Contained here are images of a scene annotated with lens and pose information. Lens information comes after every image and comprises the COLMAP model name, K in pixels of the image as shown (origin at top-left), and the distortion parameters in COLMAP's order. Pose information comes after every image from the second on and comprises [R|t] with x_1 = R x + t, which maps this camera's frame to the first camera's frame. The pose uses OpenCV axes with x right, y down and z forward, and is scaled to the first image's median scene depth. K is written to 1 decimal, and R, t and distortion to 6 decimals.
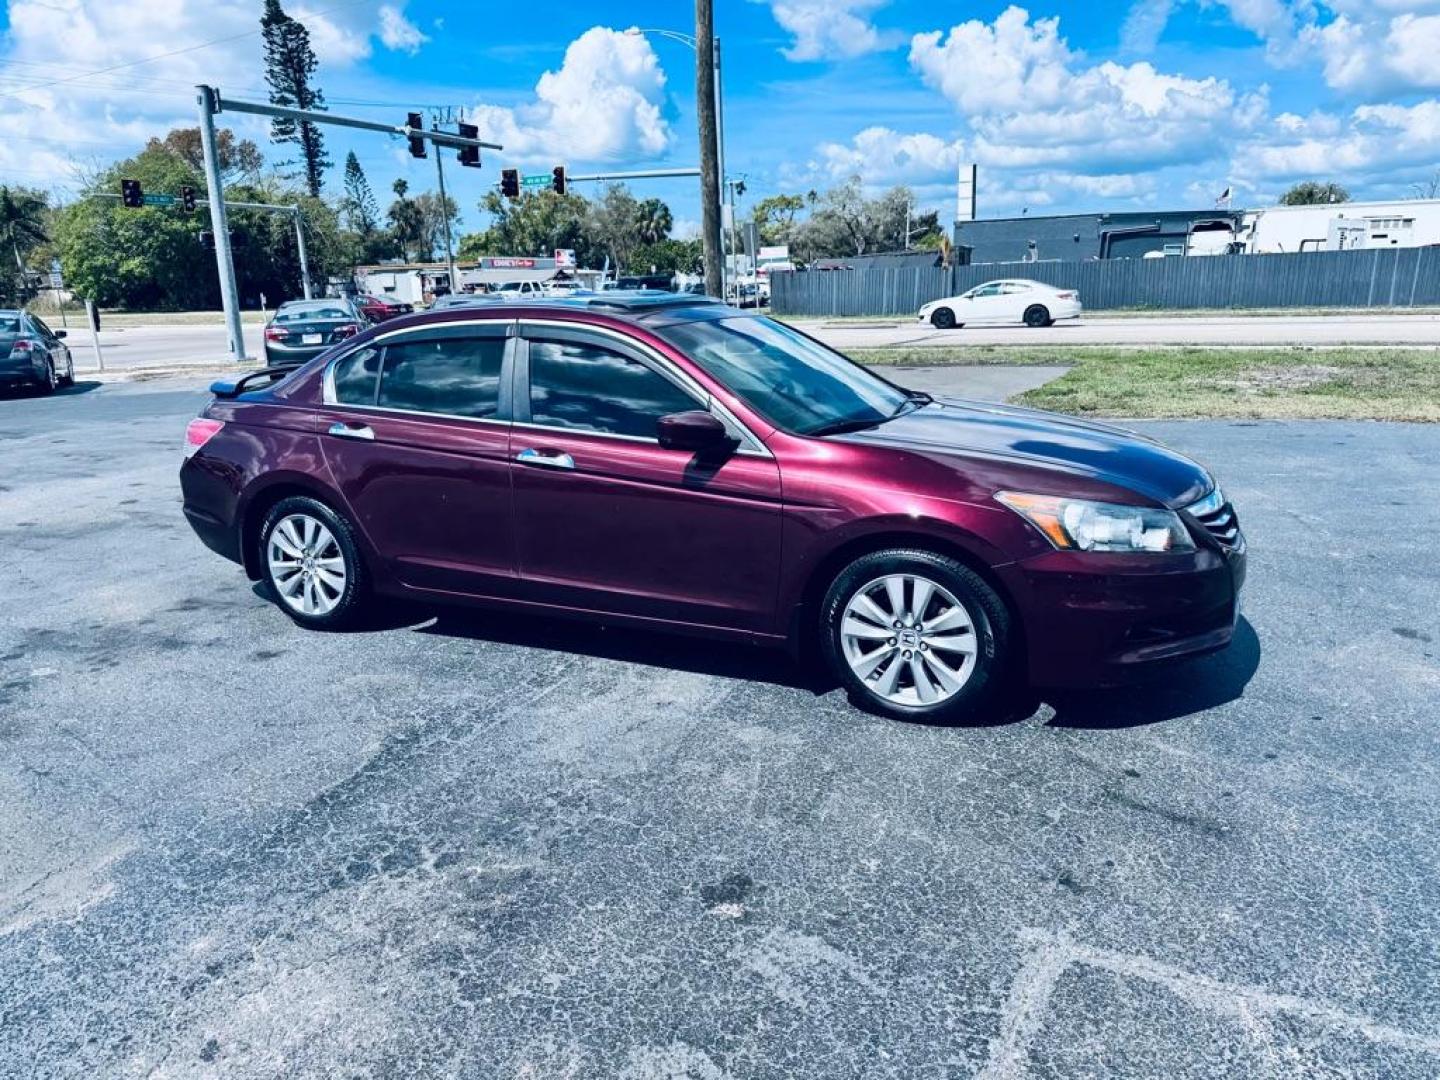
lens RADIAL K [[1031.5, 0, 713.5], [0, 1031.5, 541.3], [0, 0, 1]] dist [0.004685, -0.003478]
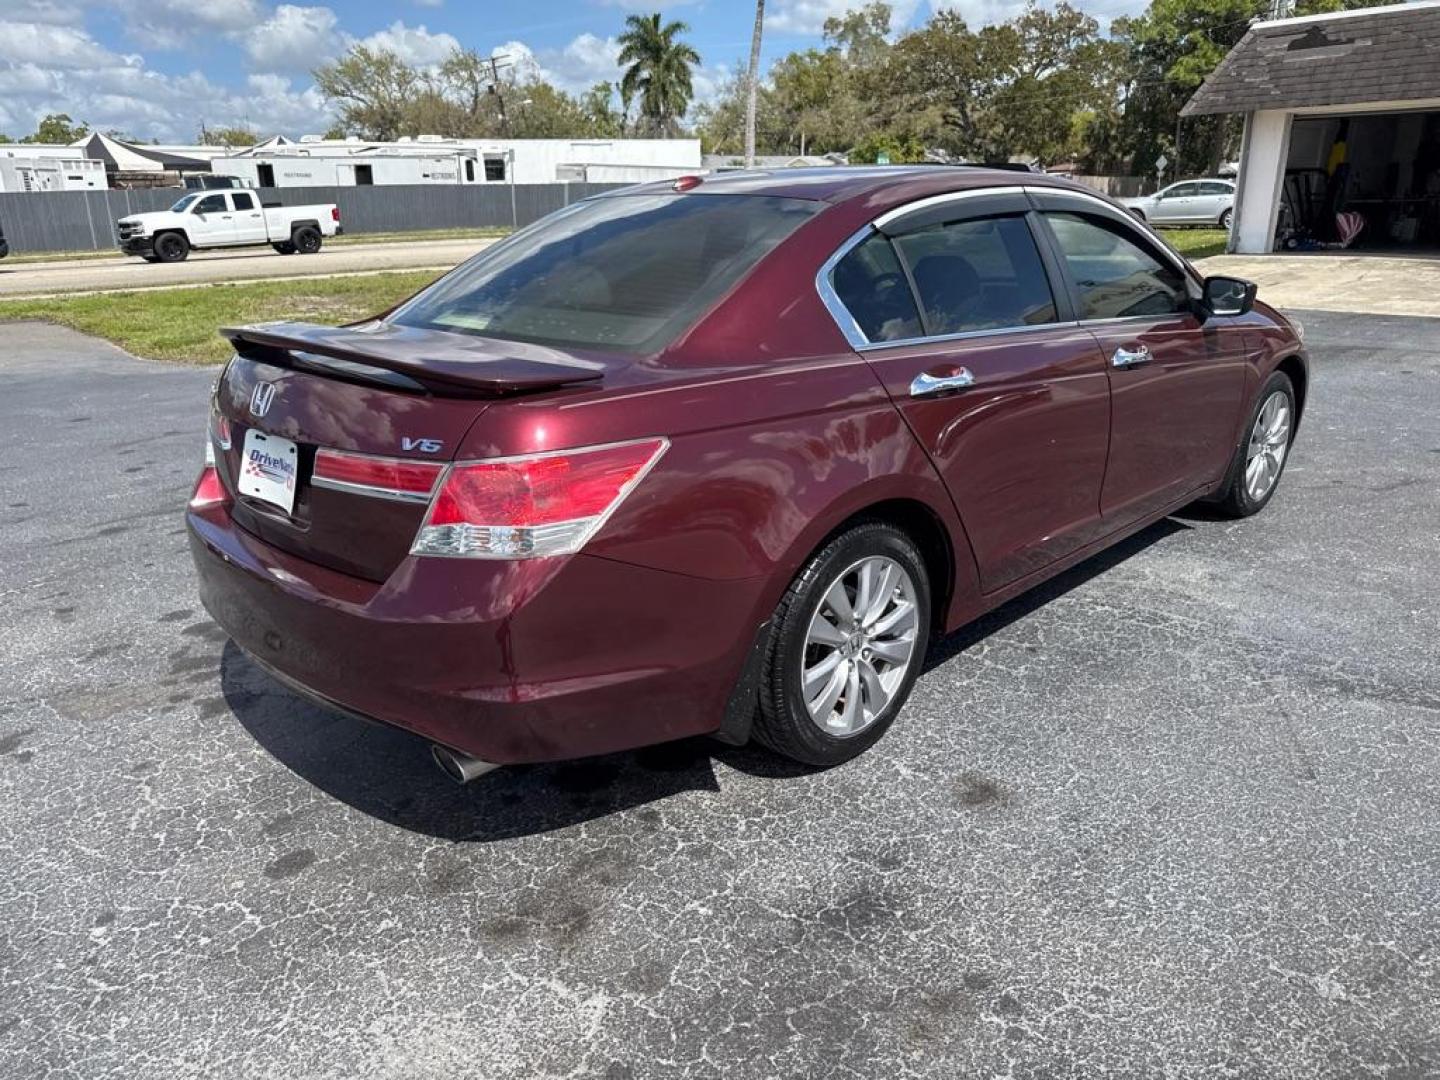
lens RADIAL K [[1032.6, 0, 720.0], [0, 1032.6, 540.0], [0, 0, 1]] dist [0.001091, -0.002791]
pose [[0.324446, -0.275645, 0.904851, -1.153634], [0.237757, 0.949652, 0.204042, -0.206327], [-0.915536, 0.148934, 0.373647, 1.096674]]
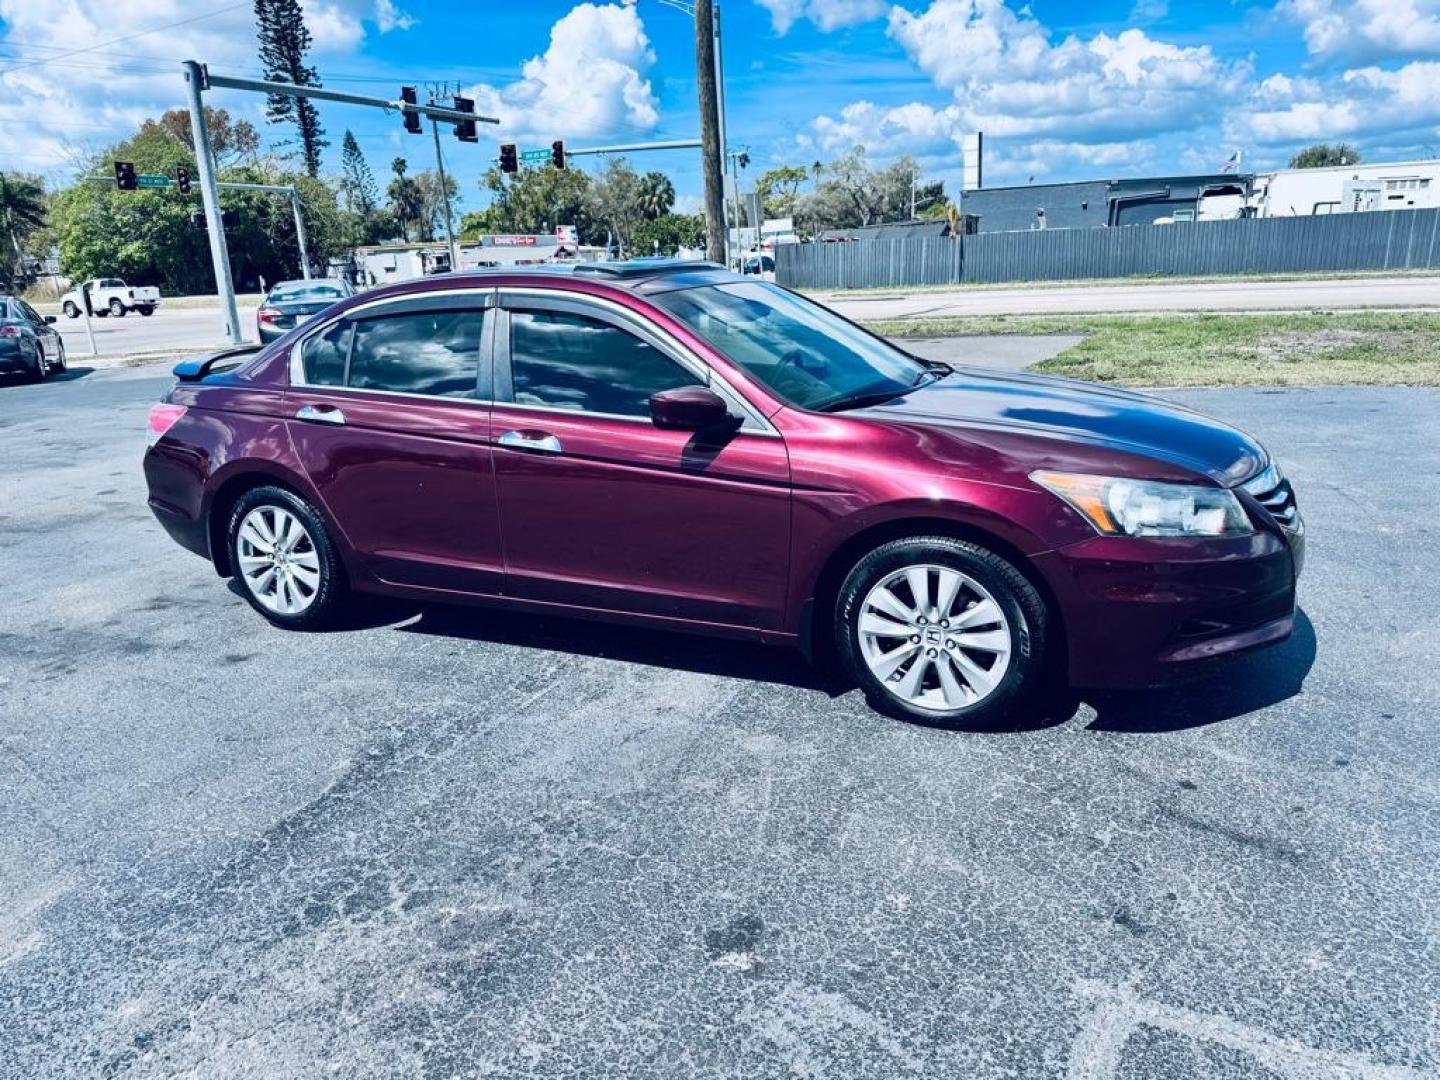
lens RADIAL K [[1032.6, 0, 720.0], [0, 1032.6, 540.0], [0, 0, 1]] dist [0.001091, -0.002791]
pose [[0.999866, -0.016232, -0.002185, 0.005733], [0.016274, 0.999647, 0.020978, -0.010519], [0.001844, -0.021010, 0.999778, 0.095216]]
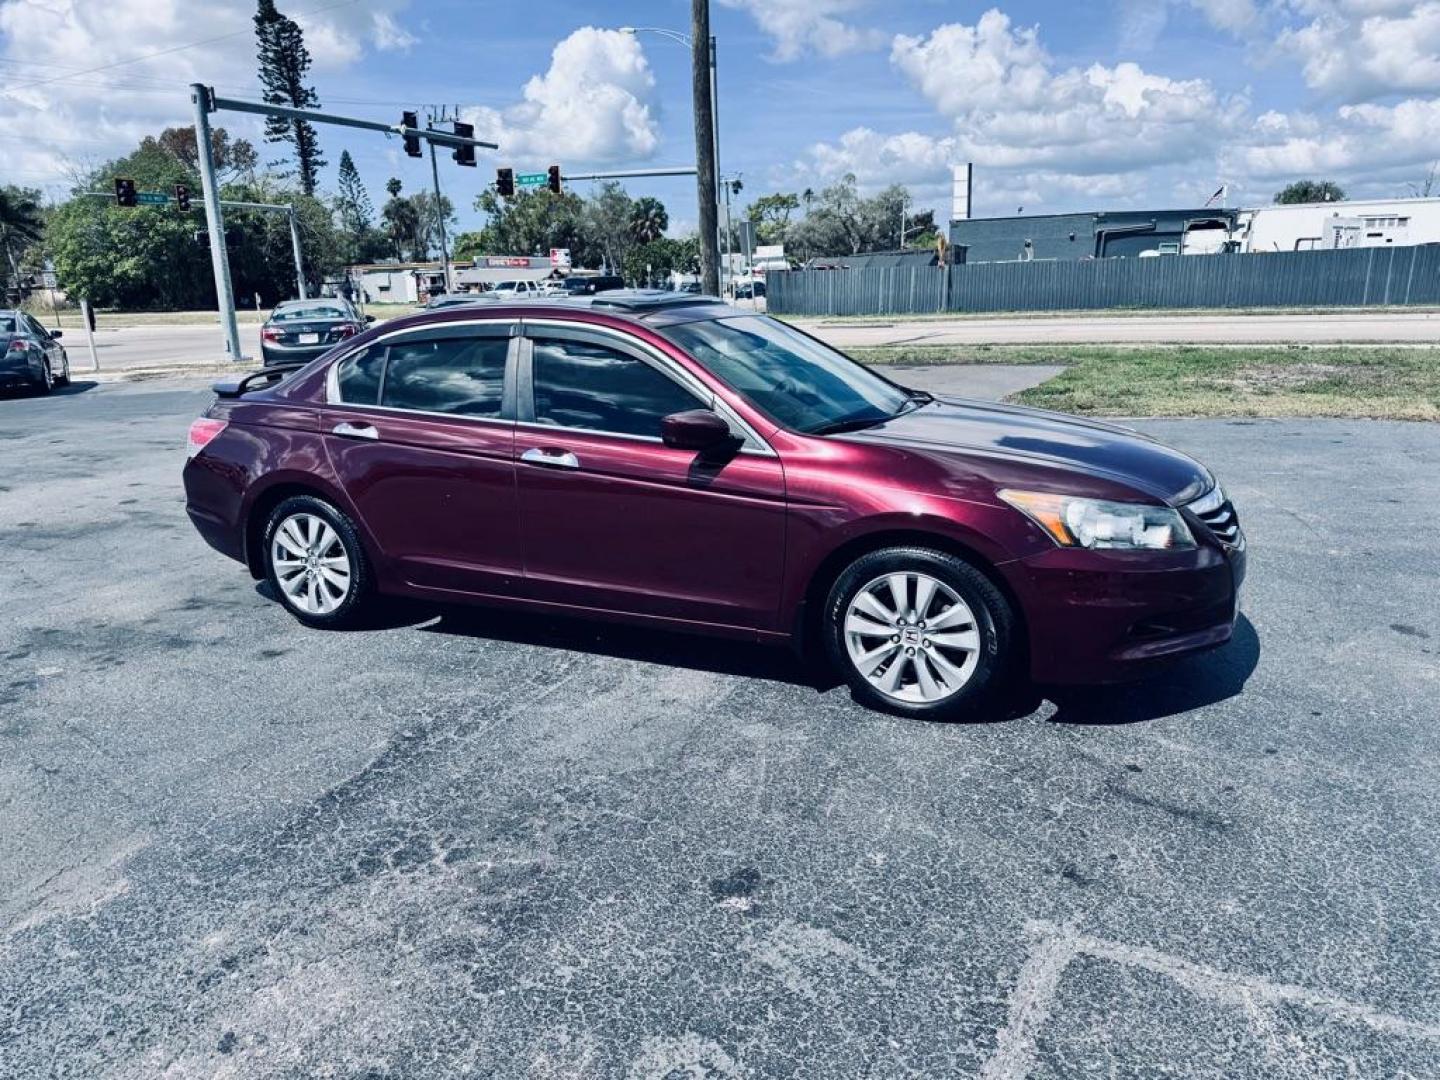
lens RADIAL K [[1030.6, 0, 712.1], [0, 1030.6, 546.8], [0, 0, 1]] dist [0.006919, -0.004838]
pose [[0.999993, -0.001694, 0.003213, -0.008844], [0.001675, 0.999981, 0.005890, 0.001107], [-0.003223, -0.005884, 0.999977, -0.006321]]
